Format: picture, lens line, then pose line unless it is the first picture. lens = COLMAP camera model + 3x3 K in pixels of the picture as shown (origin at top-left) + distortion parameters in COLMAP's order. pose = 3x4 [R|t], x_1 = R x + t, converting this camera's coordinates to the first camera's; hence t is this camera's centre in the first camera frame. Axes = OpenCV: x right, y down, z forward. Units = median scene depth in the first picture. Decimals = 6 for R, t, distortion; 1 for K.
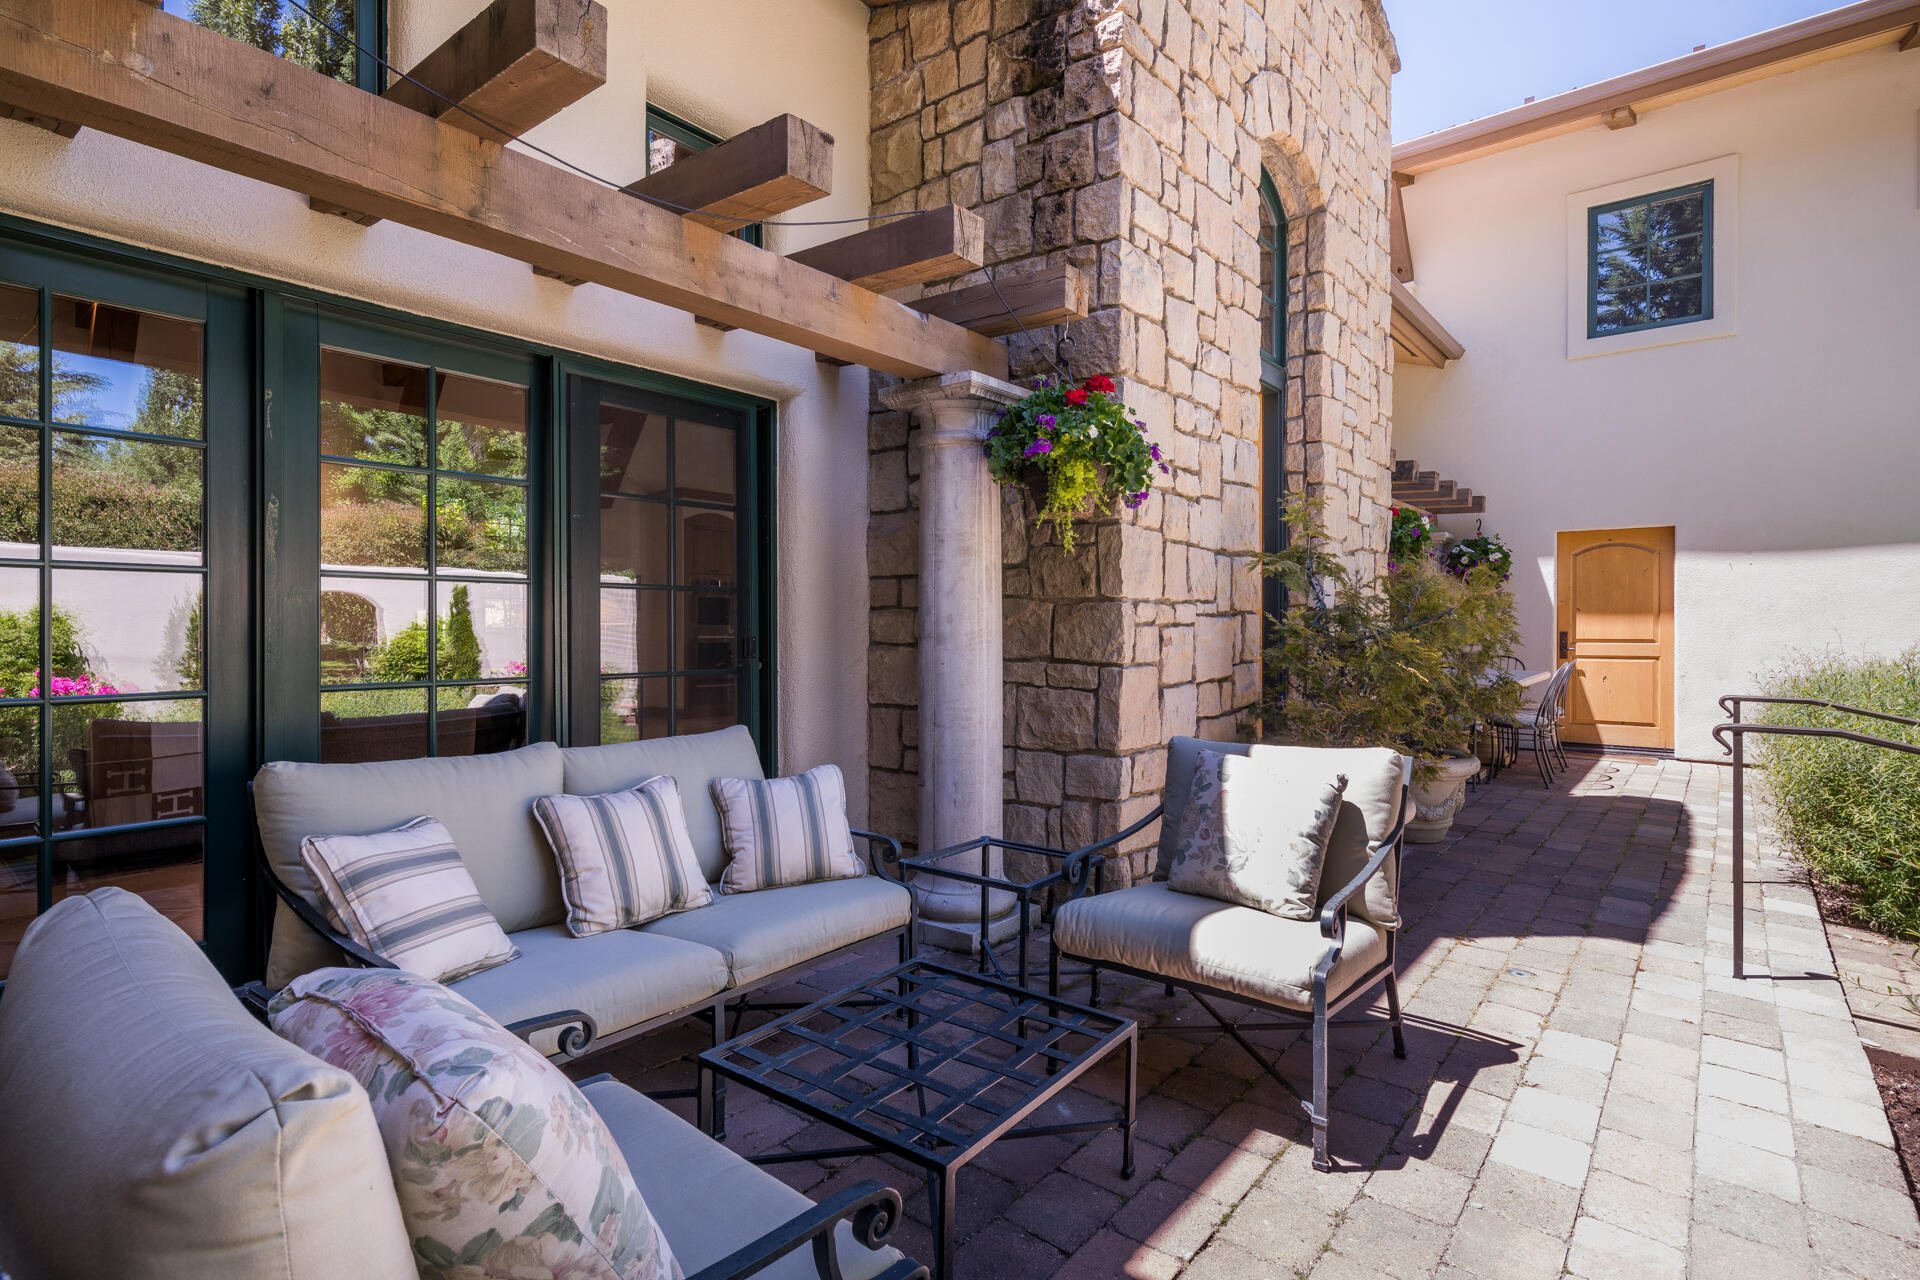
lens RADIAL K [[962.2, 0, 958.8], [0, 962.2, 626.5], [0, 0, 1]] dist [-0.001649, -0.000131]
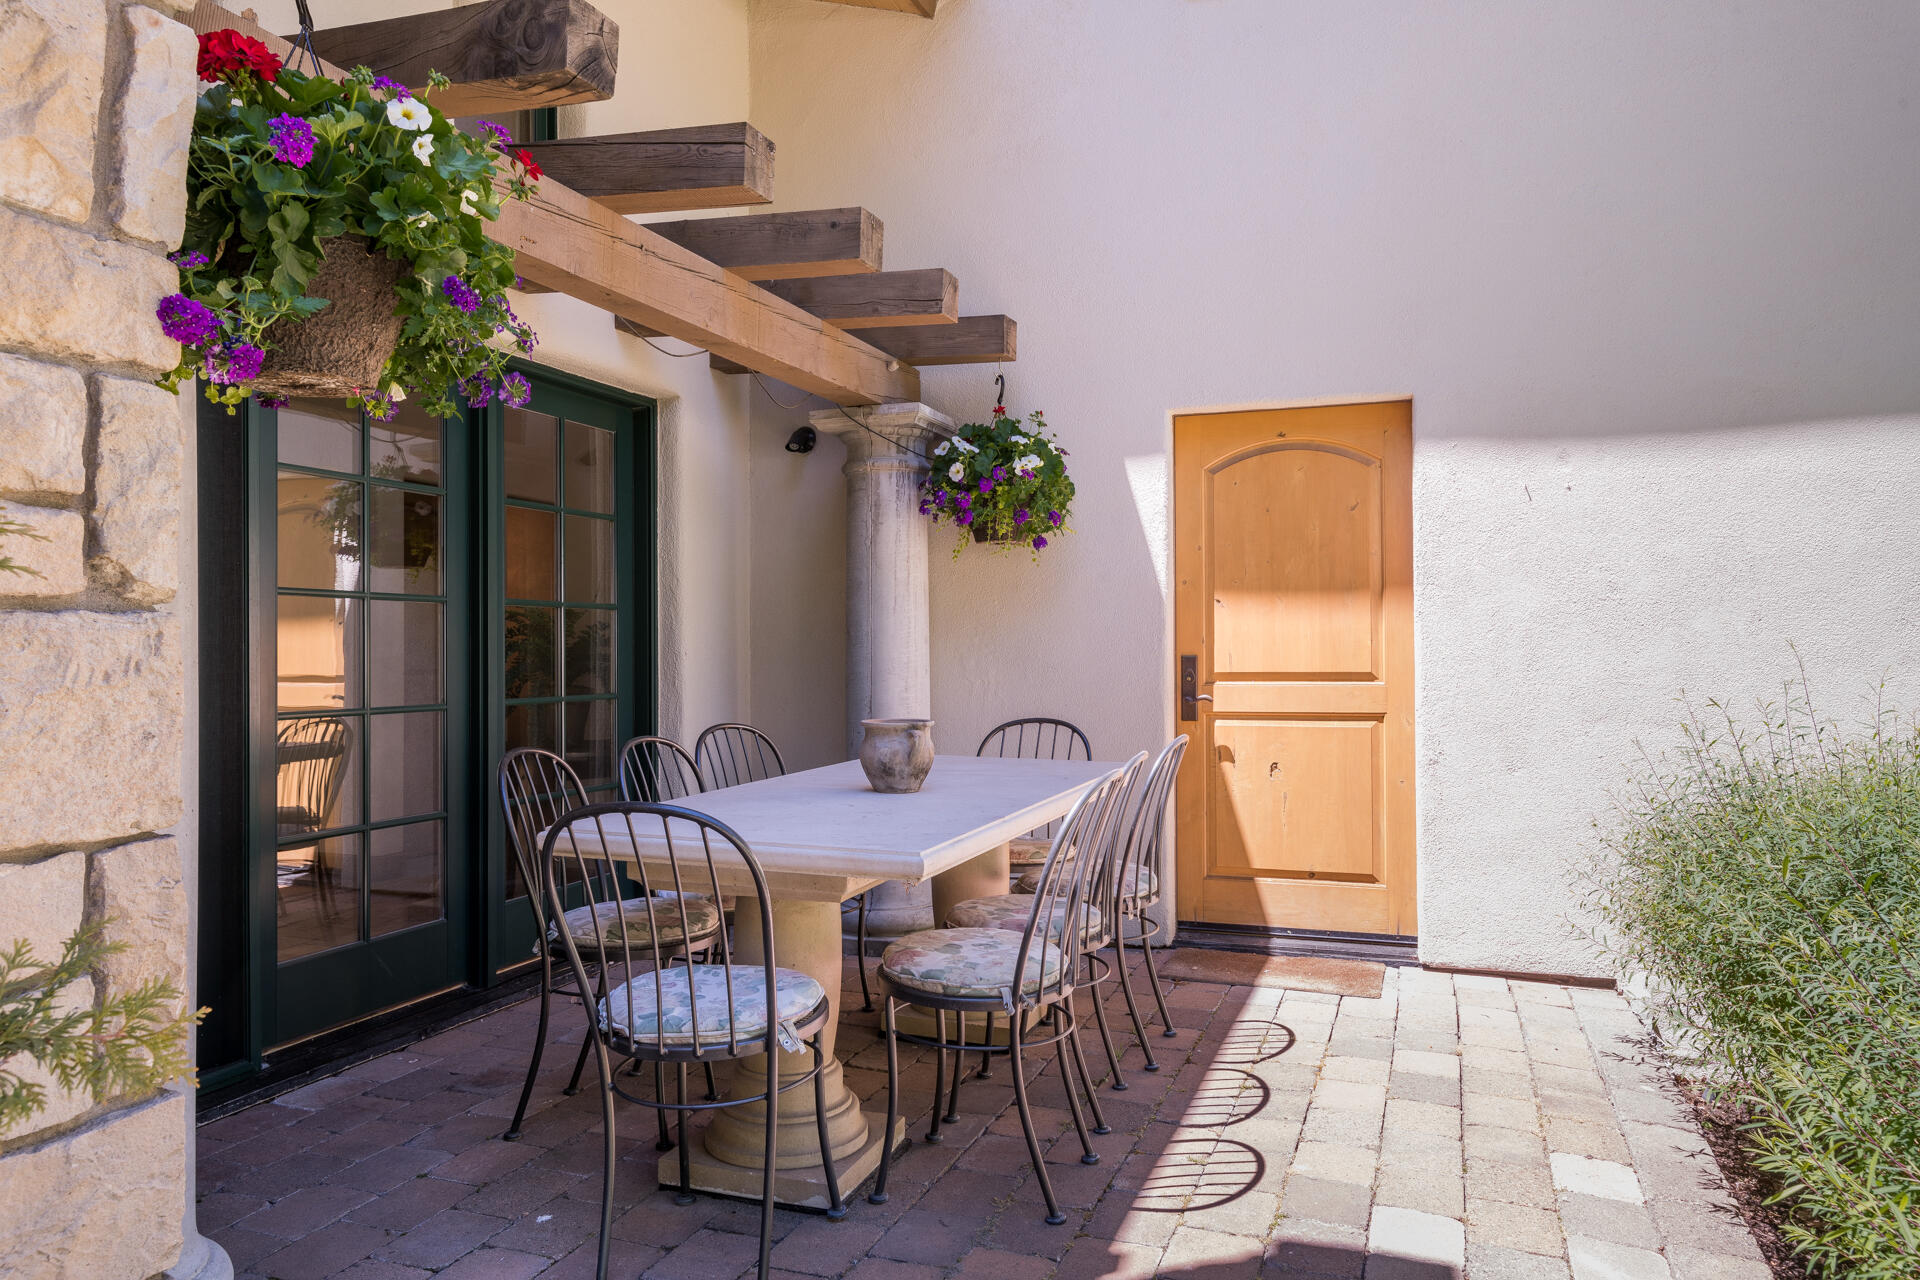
lens RADIAL K [[1404.3, 0, 961.2], [0, 1404.3, 641.8], [0, 0, 1]] dist [-0.001155, 0.000614]
pose [[0.944132, -0.003600, 0.329547, 0.343217], [0.006548, 0.999948, -0.007835, 0.003636], [-0.329501, 0.009556, 0.944107, 0.469040]]
